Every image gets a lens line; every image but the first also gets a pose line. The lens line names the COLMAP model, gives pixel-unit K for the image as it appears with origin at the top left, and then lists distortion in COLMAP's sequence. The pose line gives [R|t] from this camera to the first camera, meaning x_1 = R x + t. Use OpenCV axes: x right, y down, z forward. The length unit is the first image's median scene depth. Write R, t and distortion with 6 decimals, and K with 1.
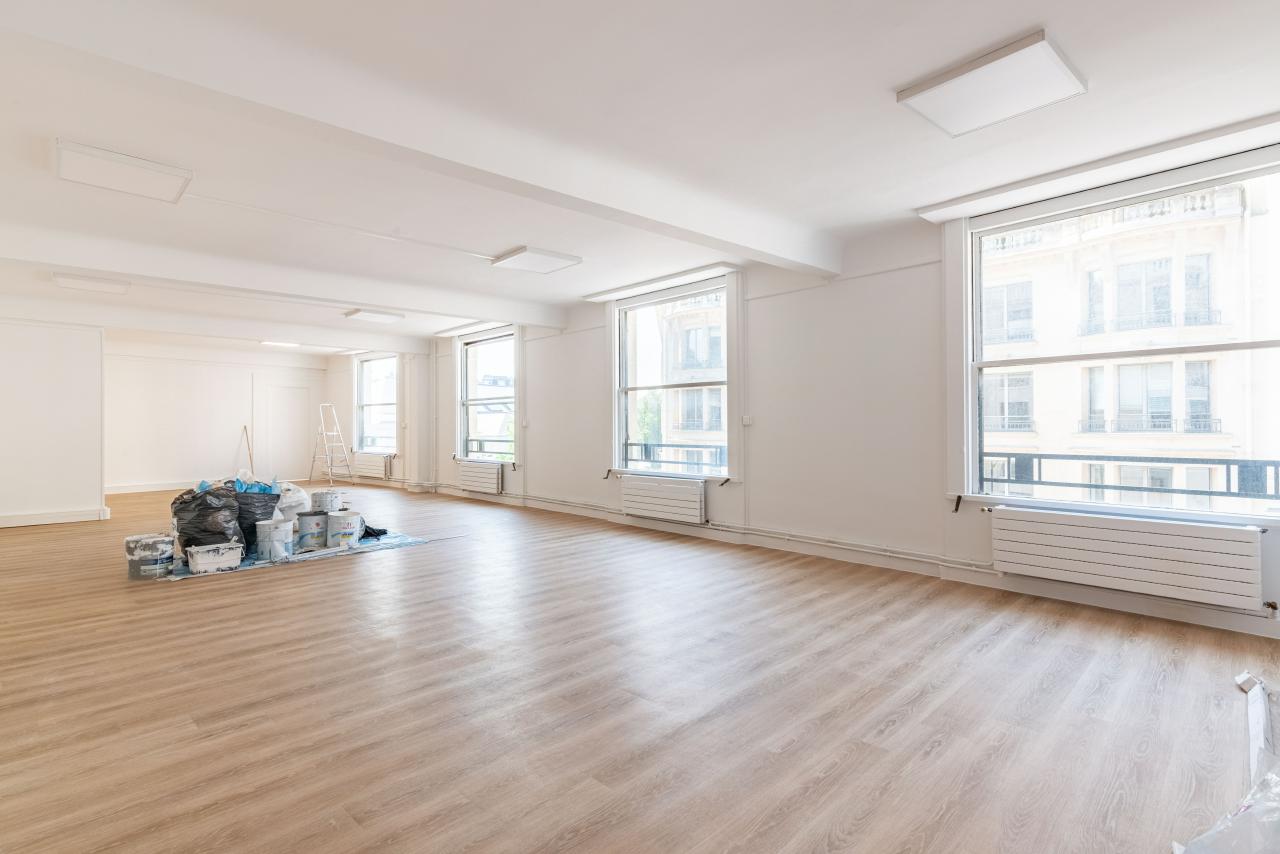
lens RADIAL K [[634.8, 0, 635.2], [0, 634.8, 423.9], [0, 0, 1]] dist [0.003048, 0.001631]
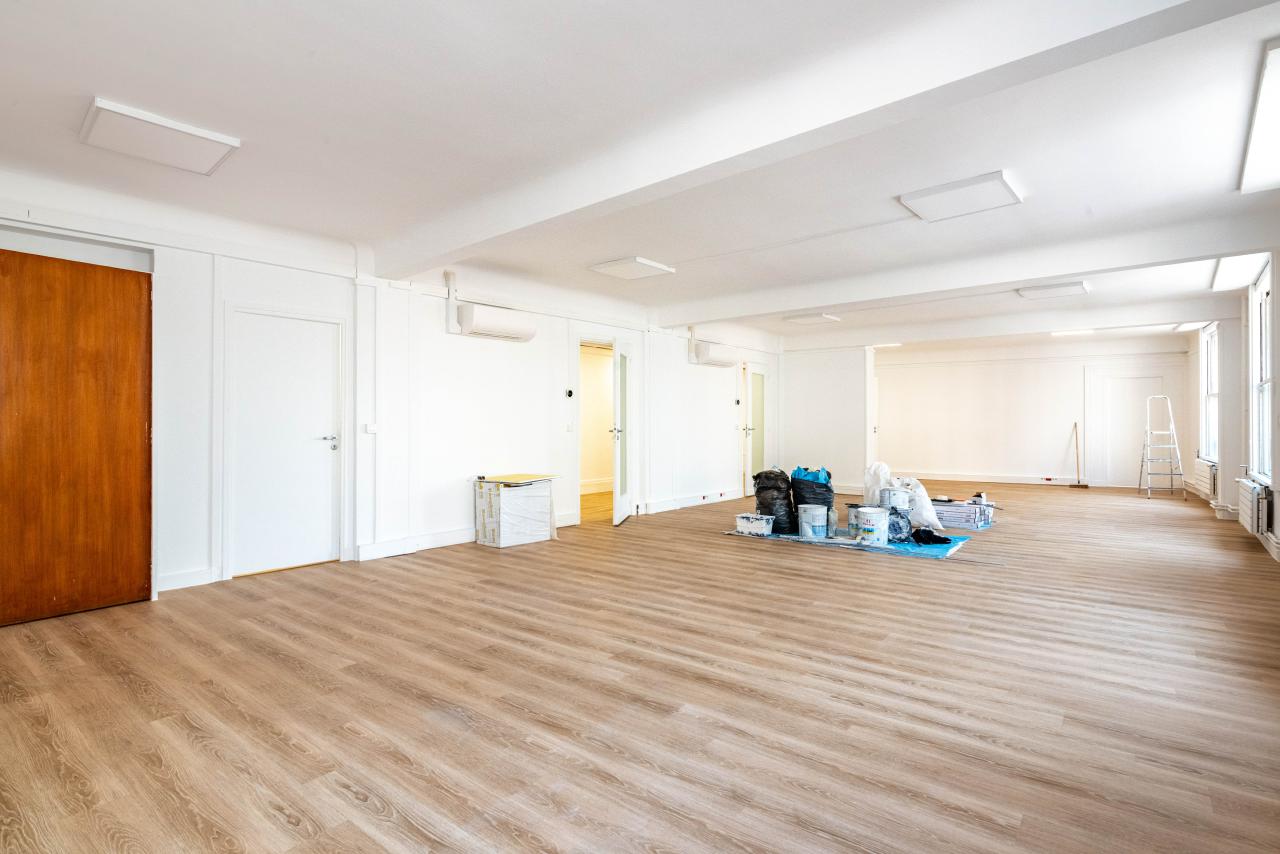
lens RADIAL K [[634.8, 0, 635.6], [0, 634.8, 423.7], [0, 0, 1]] dist [0.003048, 0.001631]
pose [[0.100318, 0.001730, -0.994954, 0.900792], [0.003530, 0.999992, 0.002094, -0.000597], [0.994949, -0.003722, 0.100311, 0.922889]]
